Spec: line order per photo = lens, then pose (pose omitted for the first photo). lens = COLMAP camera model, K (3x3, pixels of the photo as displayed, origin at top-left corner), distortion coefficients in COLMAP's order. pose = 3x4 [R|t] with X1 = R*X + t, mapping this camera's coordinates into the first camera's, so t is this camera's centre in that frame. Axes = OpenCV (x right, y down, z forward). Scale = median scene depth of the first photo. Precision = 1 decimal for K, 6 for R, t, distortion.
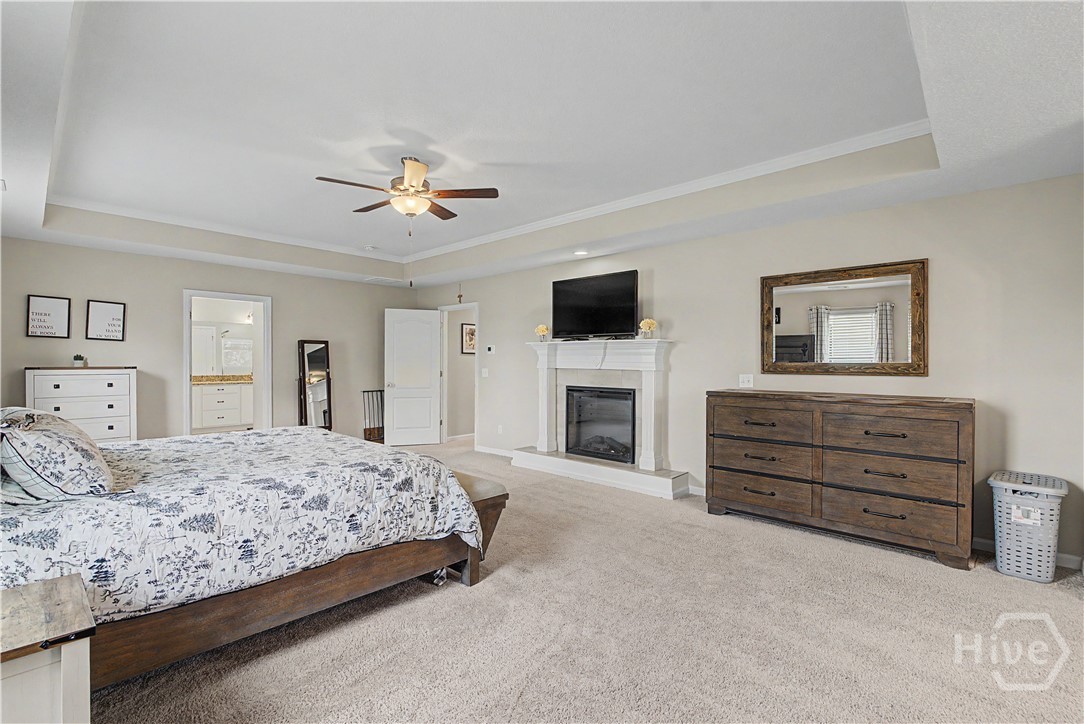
lens RADIAL K [[492.8, 0, 543.5], [0, 492.8, 363.0], [0, 0, 1]] dist [-0.002596, 0.000112]
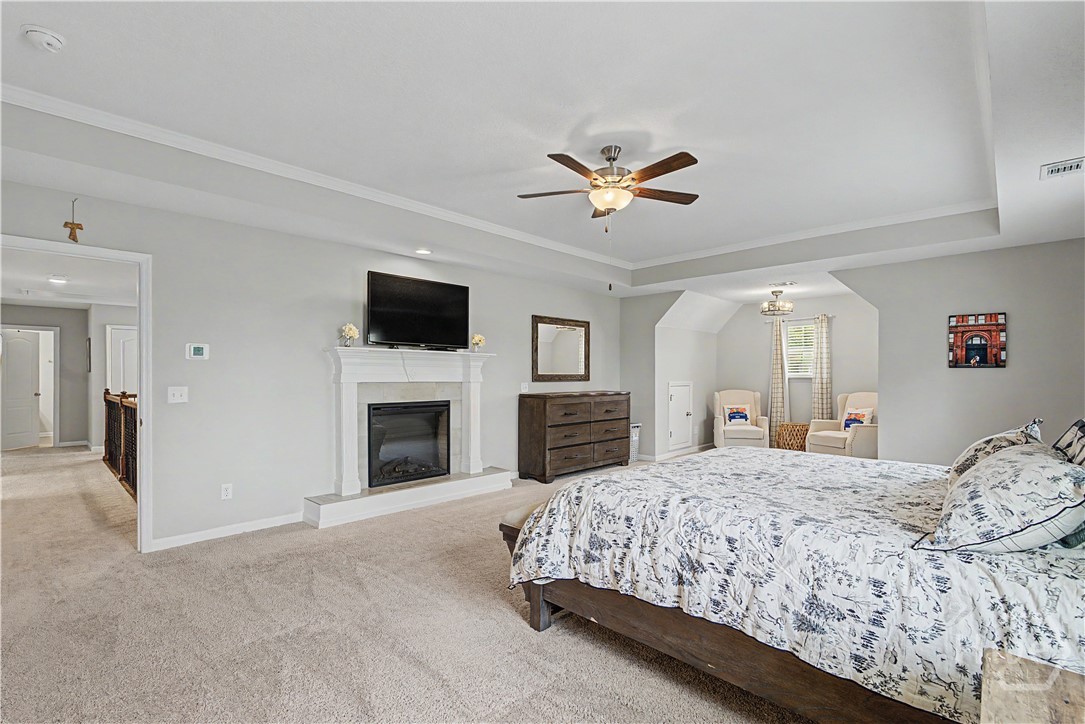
lens RADIAL K [[493.3, 0, 536.3], [0, 493.3, 370.9], [0, 0, 1]] dist [-0.002596, 0.000112]
pose [[0.030993, 0.002314, 0.999517, -0.828471], [-0.000587, 0.999997, -0.002297, -0.006062], [-0.999519, -0.000516, 0.030994, 0.786989]]
